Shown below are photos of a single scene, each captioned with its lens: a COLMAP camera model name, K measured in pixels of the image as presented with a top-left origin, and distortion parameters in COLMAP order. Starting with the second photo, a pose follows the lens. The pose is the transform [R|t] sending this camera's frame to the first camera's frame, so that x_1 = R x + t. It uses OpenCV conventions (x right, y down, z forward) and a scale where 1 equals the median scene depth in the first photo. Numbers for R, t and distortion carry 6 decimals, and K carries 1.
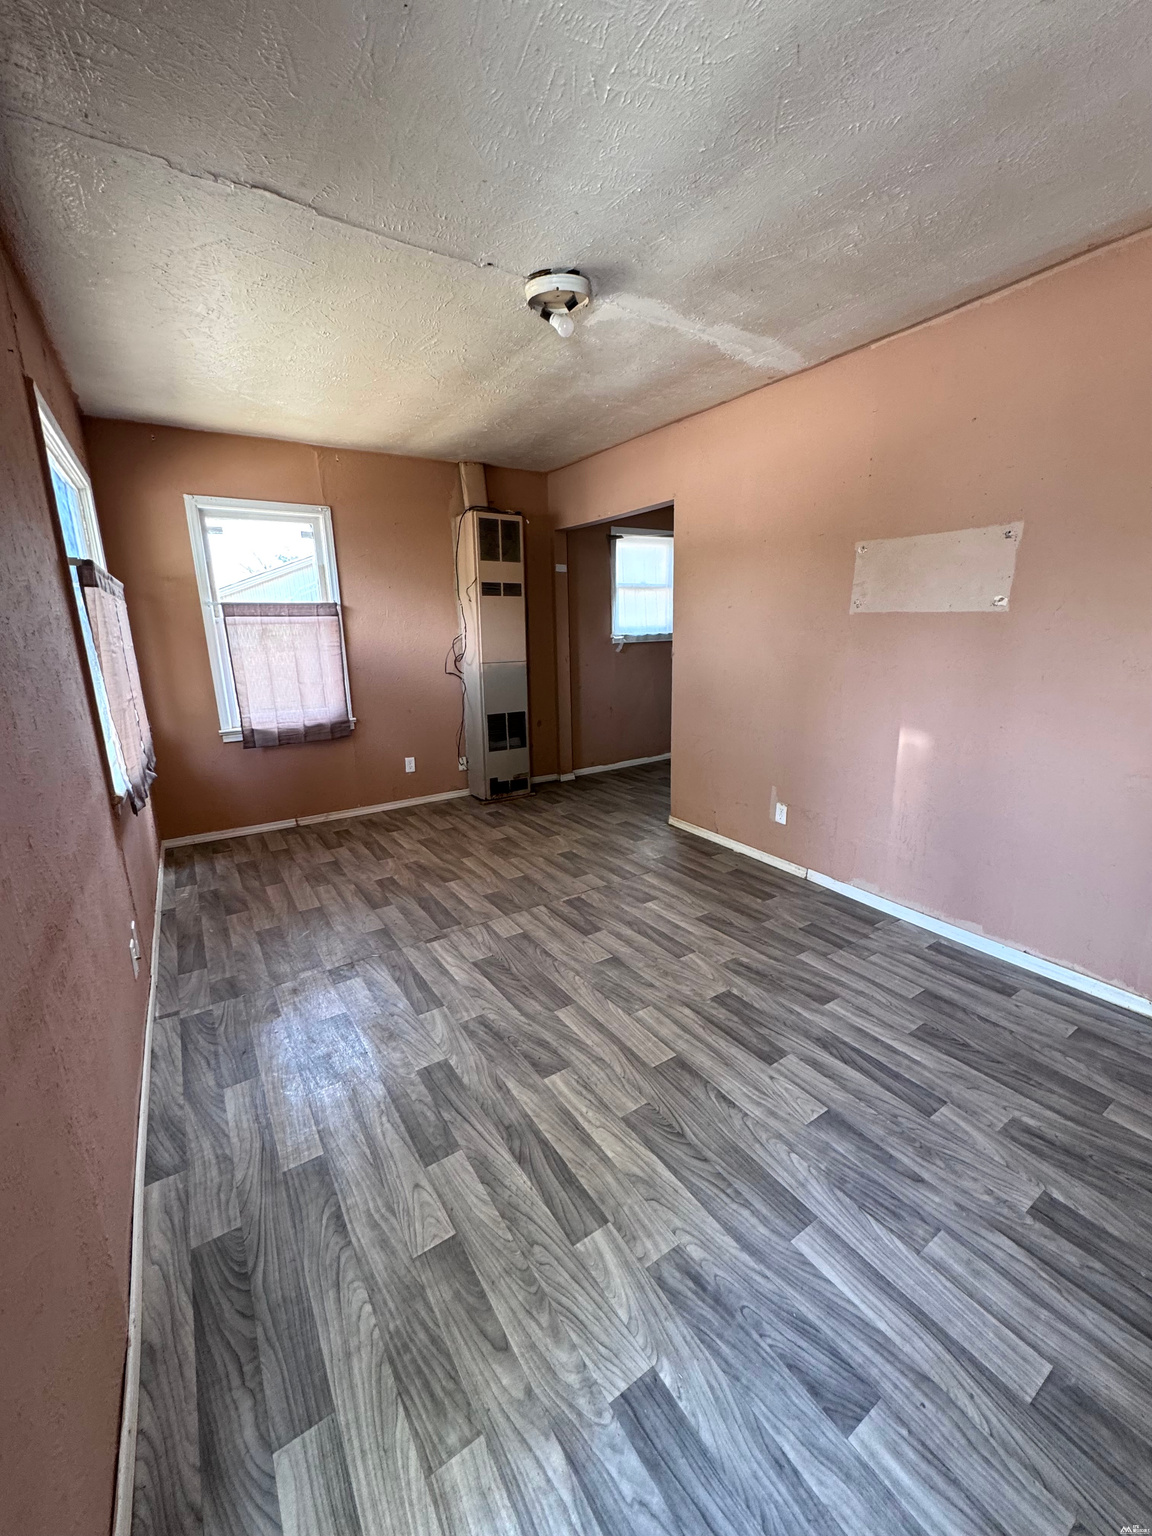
lens RADIAL K [[612.6, 0, 576.9], [0, 612.6, 770.0], [0, 0, 1]] dist [-0.003832, 0.000743]
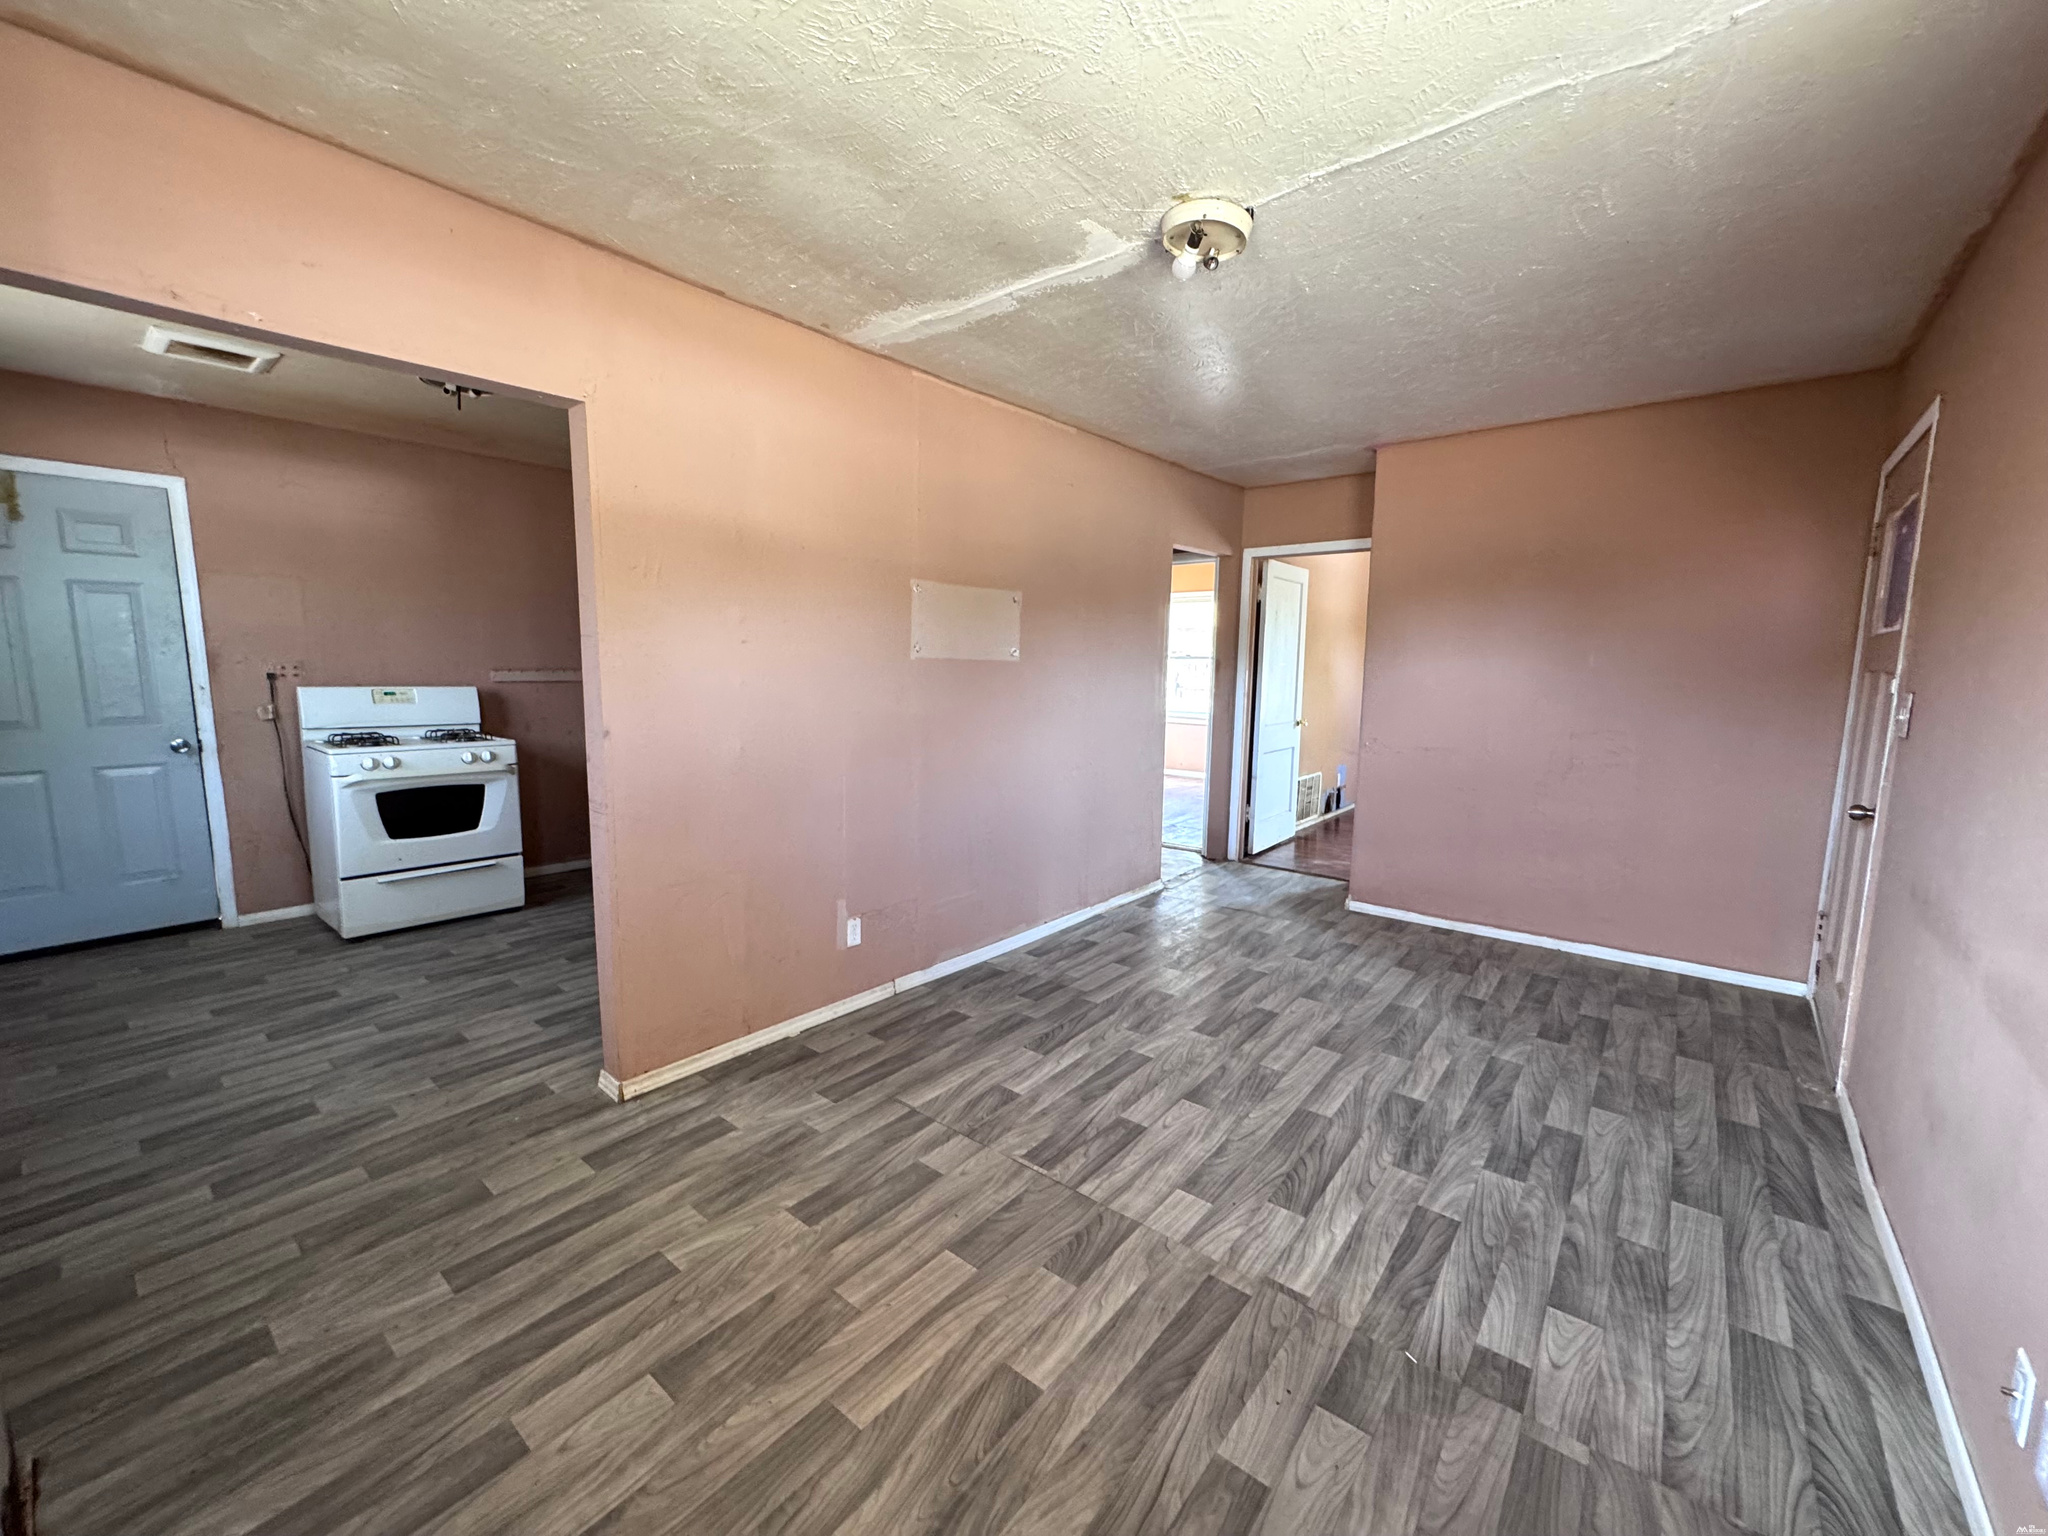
lens RADIAL K [[816.9, 0, 1030.7], [0, 816.9, 764.8], [0, 0, 1]] dist [-0.003832, 0.000743]
pose [[-0.306852, -0.105474, 0.945895, -0.871706], [0.219576, 0.959185, 0.178187, -0.344275], [-0.926082, 0.262372, -0.271168, 1.468971]]
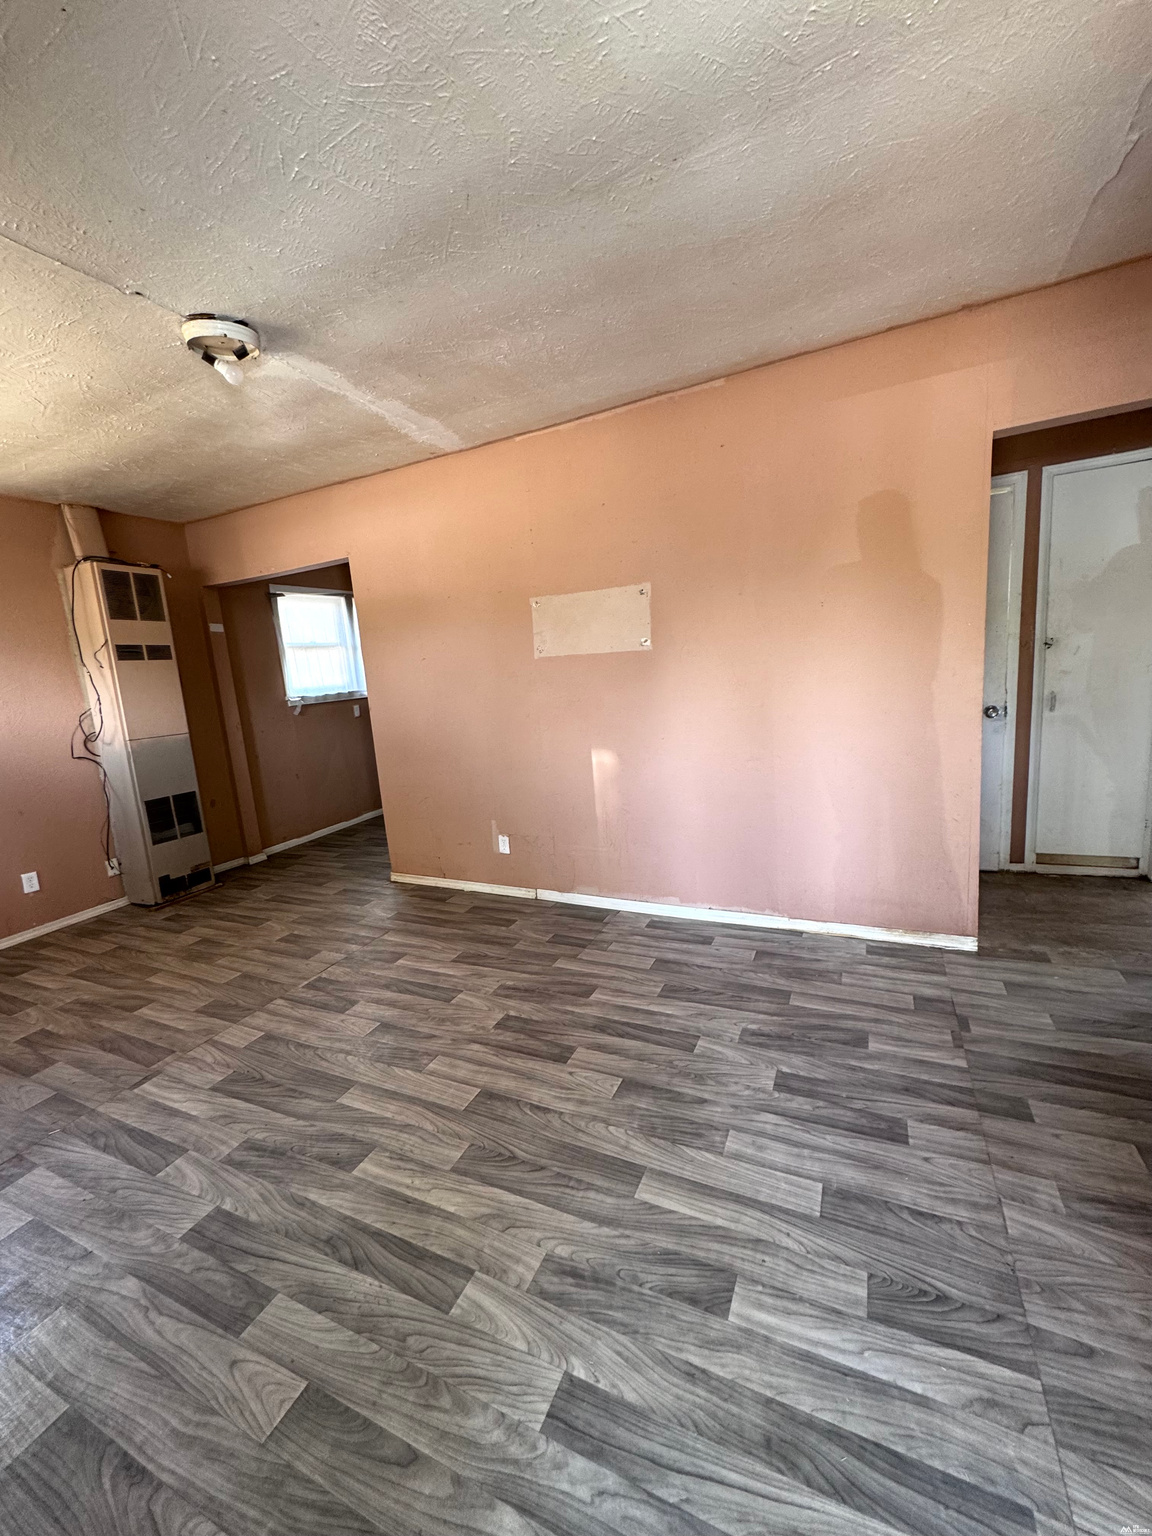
lens RADIAL K [[612.6, 0, 579.3], [0, 612.6, 769.3], [0, 0, 1]] dist [-0.003832, 0.000743]
pose [[0.851836, -0.132430, 0.506791, -0.116138], [0.180139, 0.982563, -0.046031, 0.021863], [-0.491859, 0.130504, 0.860839, -0.007998]]
